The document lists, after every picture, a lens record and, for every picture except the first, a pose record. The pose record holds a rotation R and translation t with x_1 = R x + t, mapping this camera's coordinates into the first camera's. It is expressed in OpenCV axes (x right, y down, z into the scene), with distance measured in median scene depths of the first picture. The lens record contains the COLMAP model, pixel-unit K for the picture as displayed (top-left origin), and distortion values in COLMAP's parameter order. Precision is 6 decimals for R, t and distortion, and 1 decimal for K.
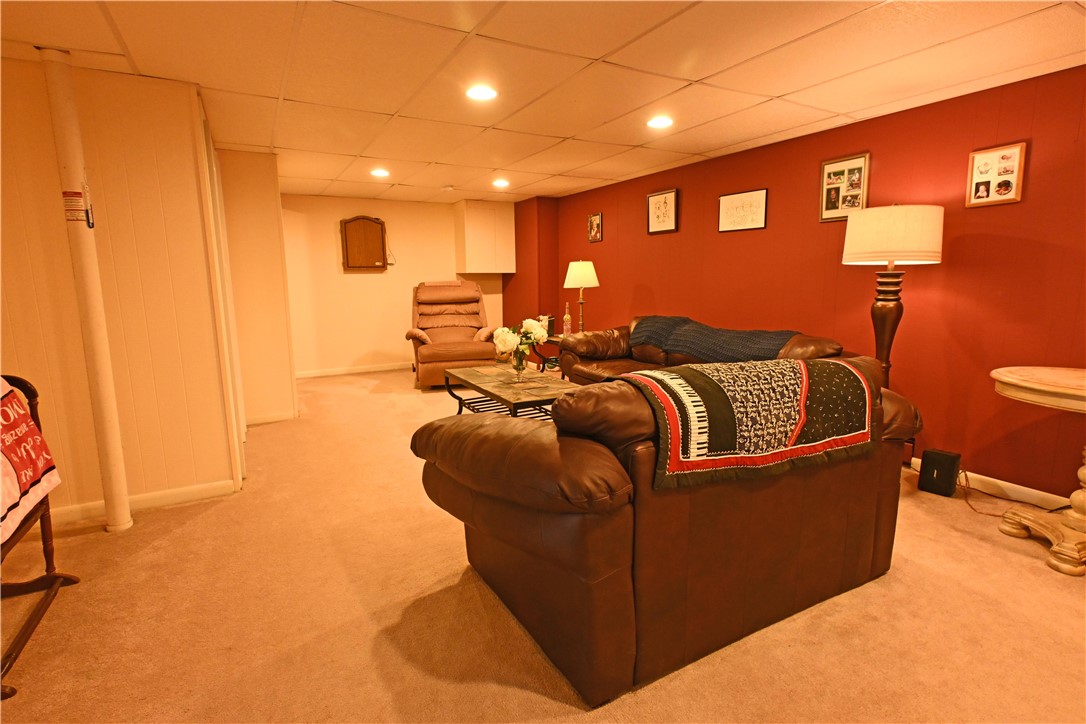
lens RADIAL K [[543.1, 0, 543.0], [0, 543.1, 360.2], [0, 0, 1]] dist [-0.003253, 0.002622]
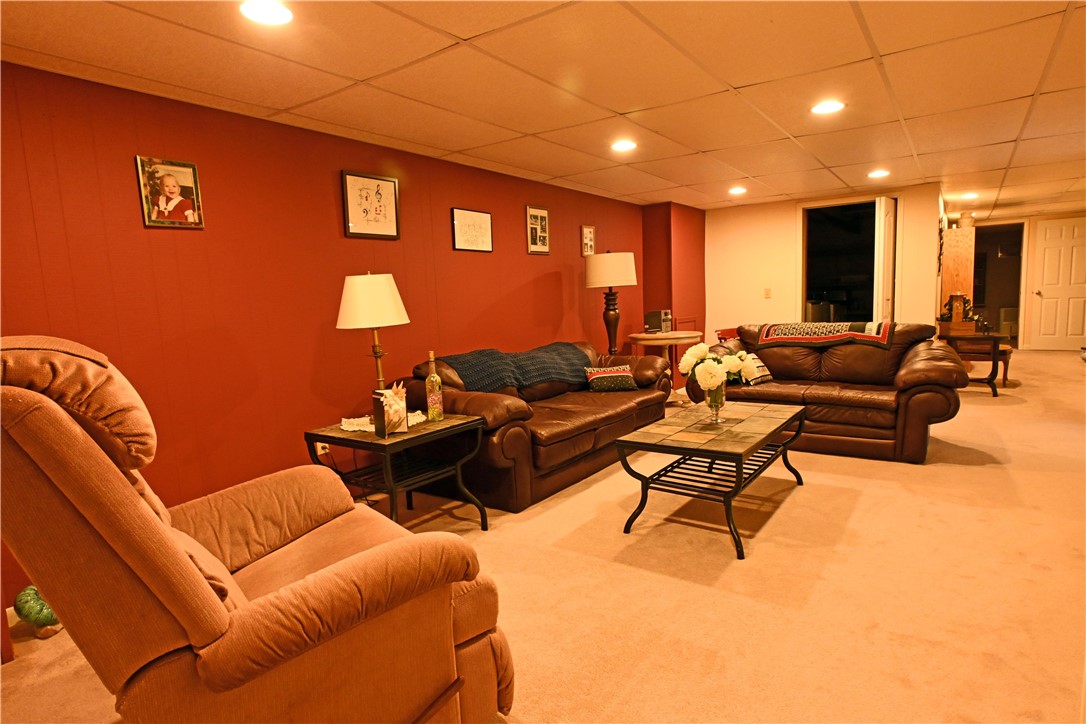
lens RADIAL K [[601.9, 0, 542.6], [0, 601.9, 363.6], [0, 0, 1]] dist [-0.005459, -0.000812]
pose [[-0.427247, -0.081408, 0.900463, -0.724751], [0.173955, 0.969929, 0.170225, -0.239072], [-0.887243, 0.229368, -0.400238, 1.560432]]
